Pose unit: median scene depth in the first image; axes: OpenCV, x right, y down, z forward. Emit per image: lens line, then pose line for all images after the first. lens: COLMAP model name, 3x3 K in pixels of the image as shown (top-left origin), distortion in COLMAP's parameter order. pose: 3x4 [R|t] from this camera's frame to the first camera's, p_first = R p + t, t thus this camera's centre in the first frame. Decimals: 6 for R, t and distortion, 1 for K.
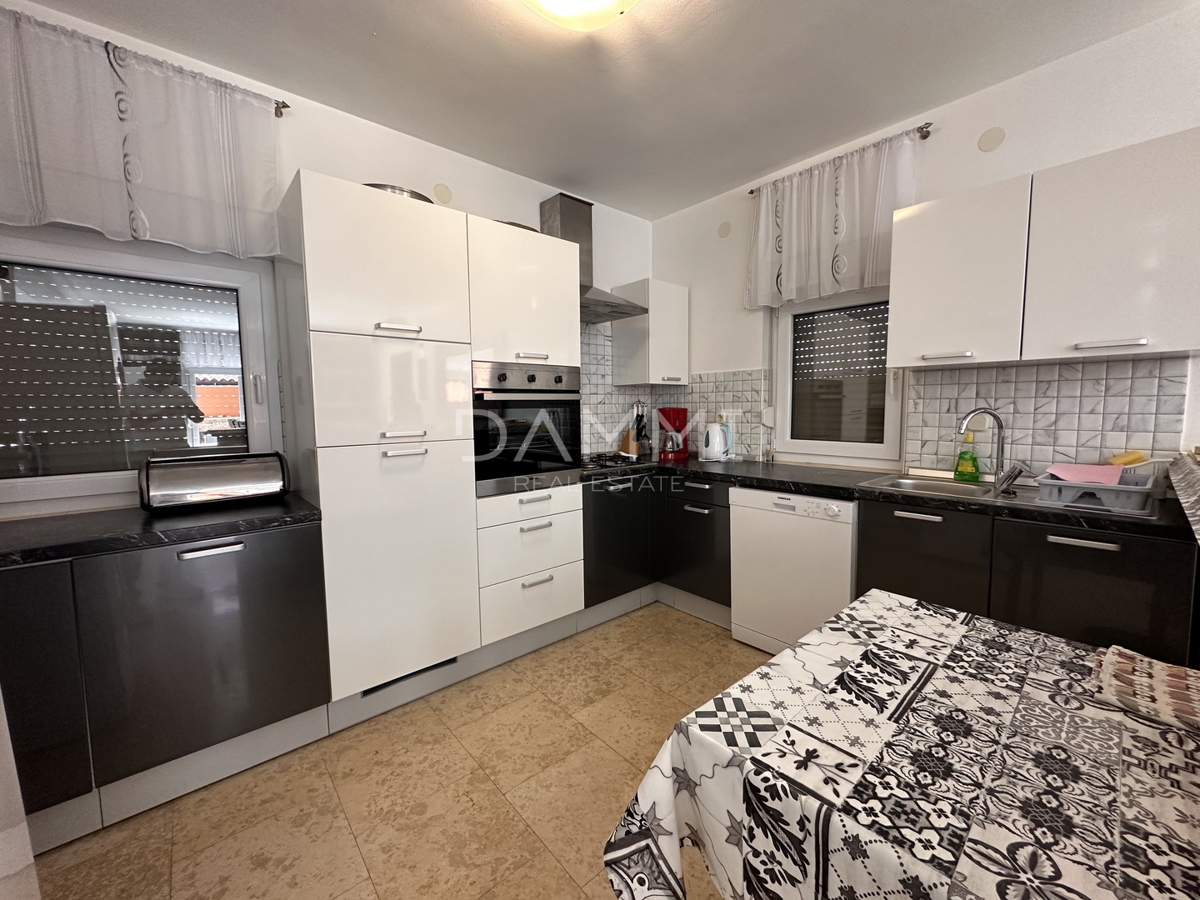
lens RADIAL K [[480.3, 0, 600.0], [0, 480.3, 450.0], [0, 0, 1]] dist [-0.008120, 0.000553]
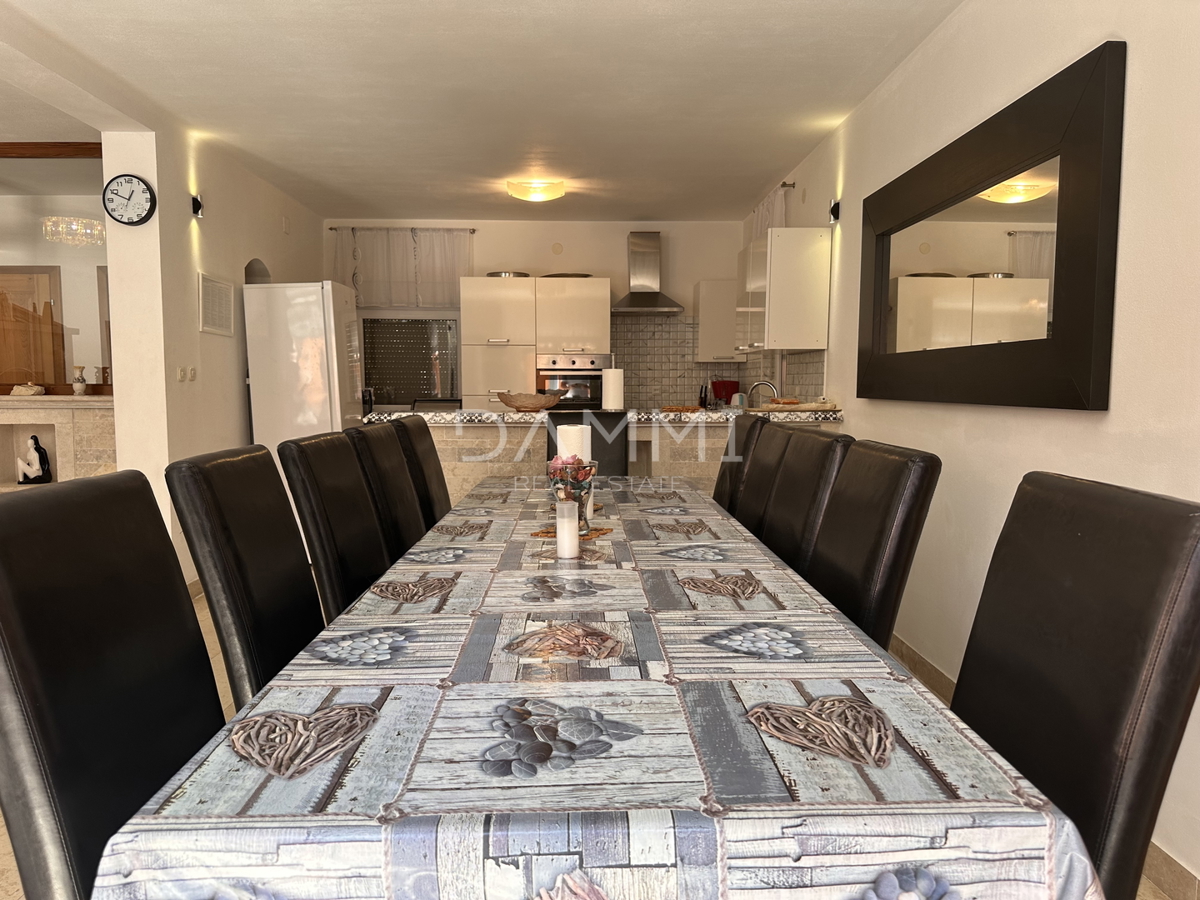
lens RADIAL K [[847.7, 0, 592.0], [0, 847.7, 448.3], [0, 0, 1]] dist [0.053146, -0.068483]
pose [[0.765119, 0.059756, -0.641110, 1.853350], [-0.065849, 0.997726, 0.014409, 0.107793], [0.640513, 0.031192, 0.767314, -1.262701]]
